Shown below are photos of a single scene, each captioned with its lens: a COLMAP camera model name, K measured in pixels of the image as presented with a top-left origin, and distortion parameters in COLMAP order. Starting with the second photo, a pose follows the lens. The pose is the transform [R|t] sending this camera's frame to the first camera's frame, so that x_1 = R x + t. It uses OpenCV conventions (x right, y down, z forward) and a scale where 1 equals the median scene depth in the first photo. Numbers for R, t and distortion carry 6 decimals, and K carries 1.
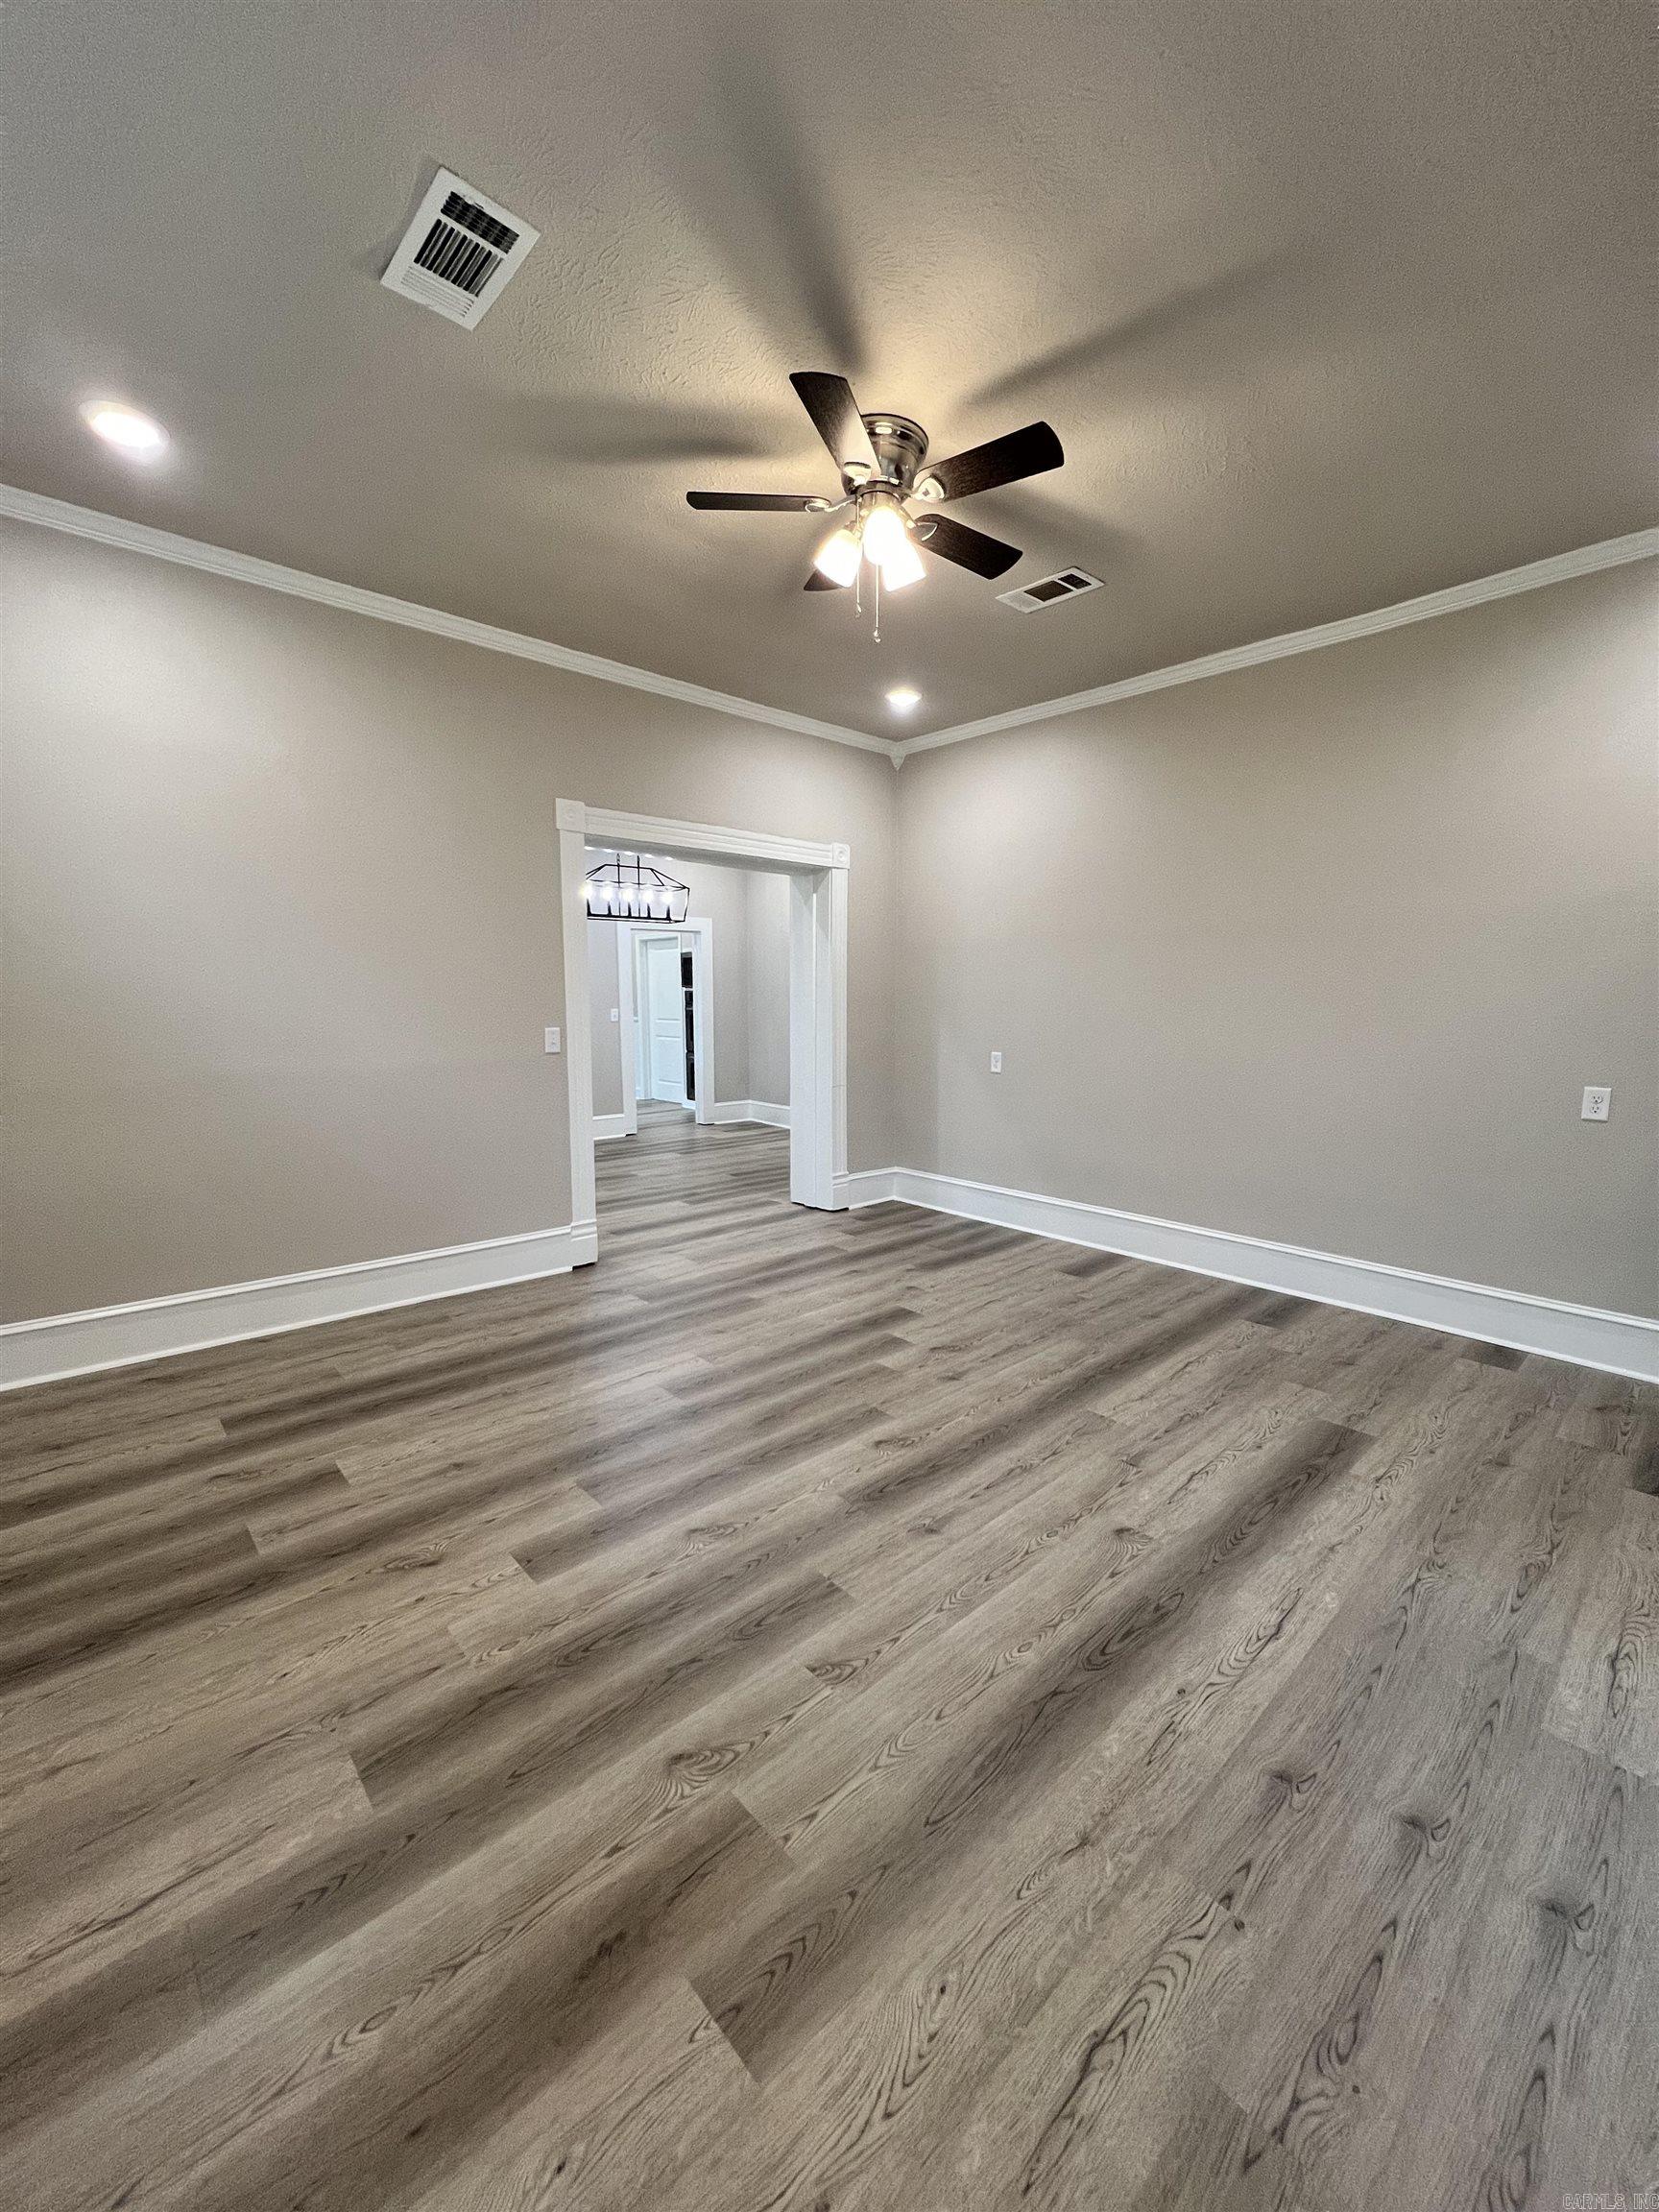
lens RADIAL K [[878.4, 0, 832.5], [0, 878.4, 1103.6], [0, 0, 1]] dist [0.000256, 0.000337]
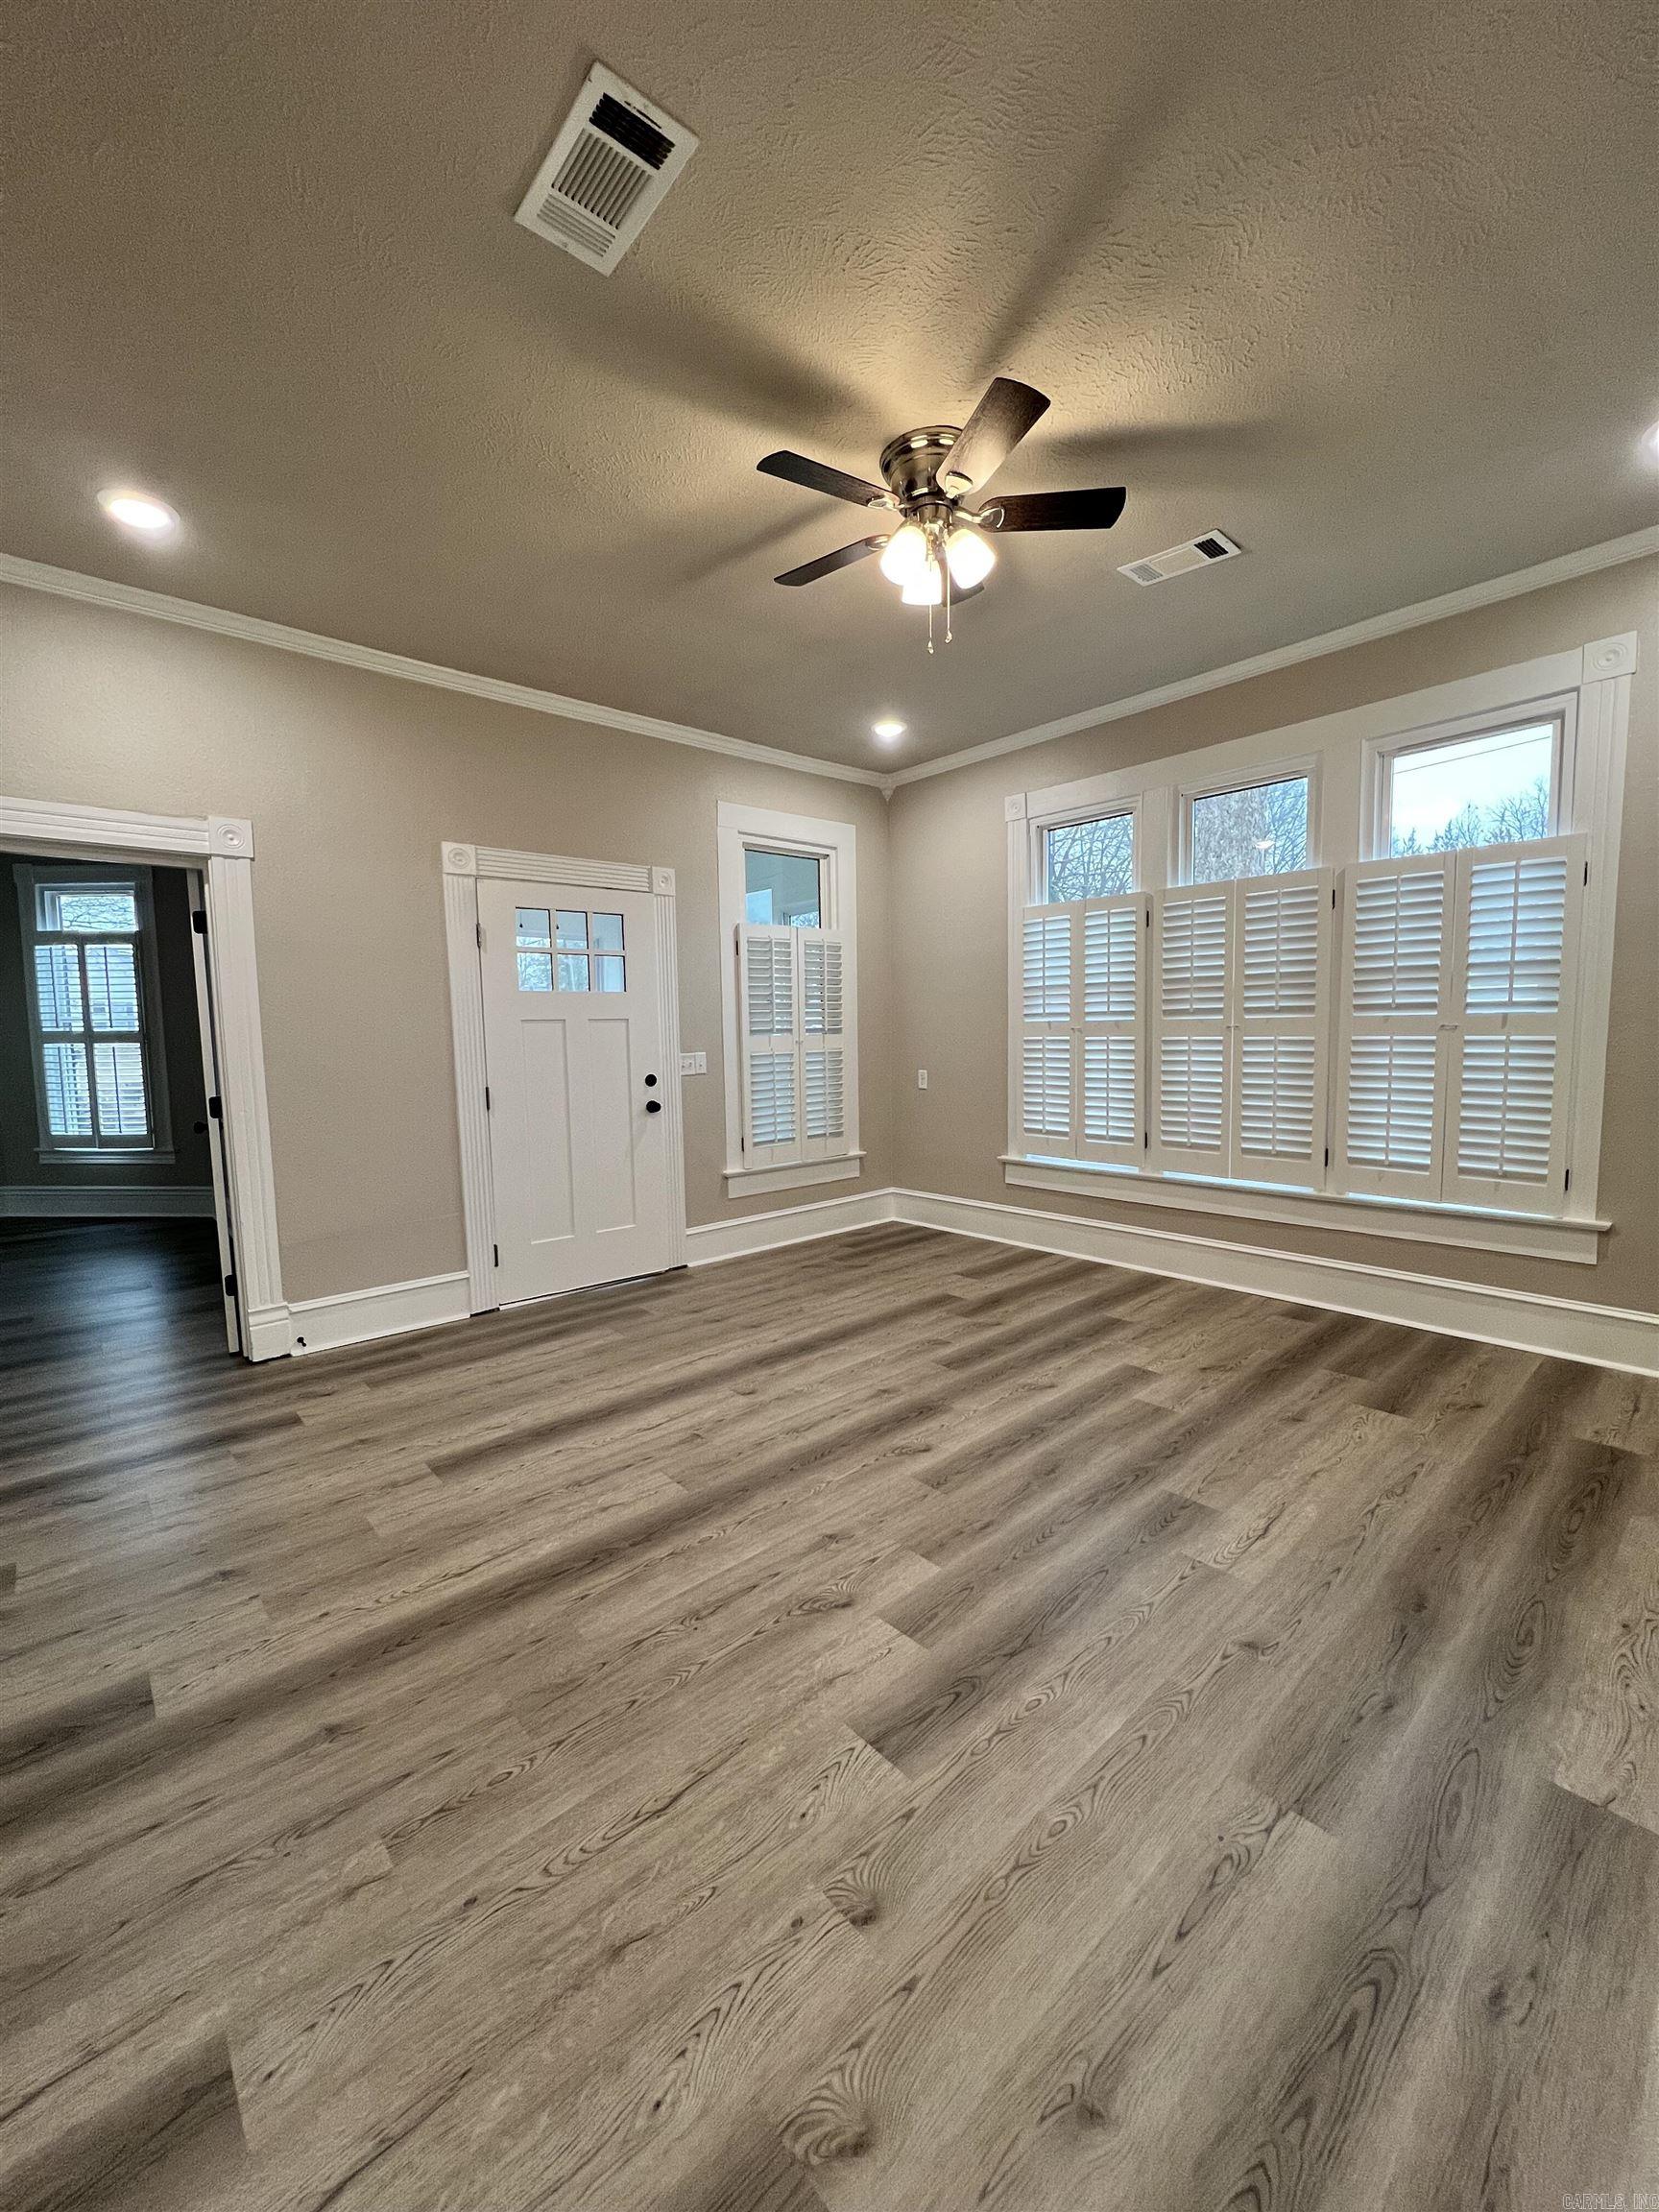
lens RADIAL K [[878.4, 0, 832.5], [0, 878.4, 1103.6], [0, 0, 1]] dist [0.000256, 0.000337]
pose [[-0.999843, 0.013949, 0.010934, 0.142886], [0.015924, 0.977881, 0.208554, -0.216568], [-0.007783, 0.208695, -0.977950, 1.889680]]
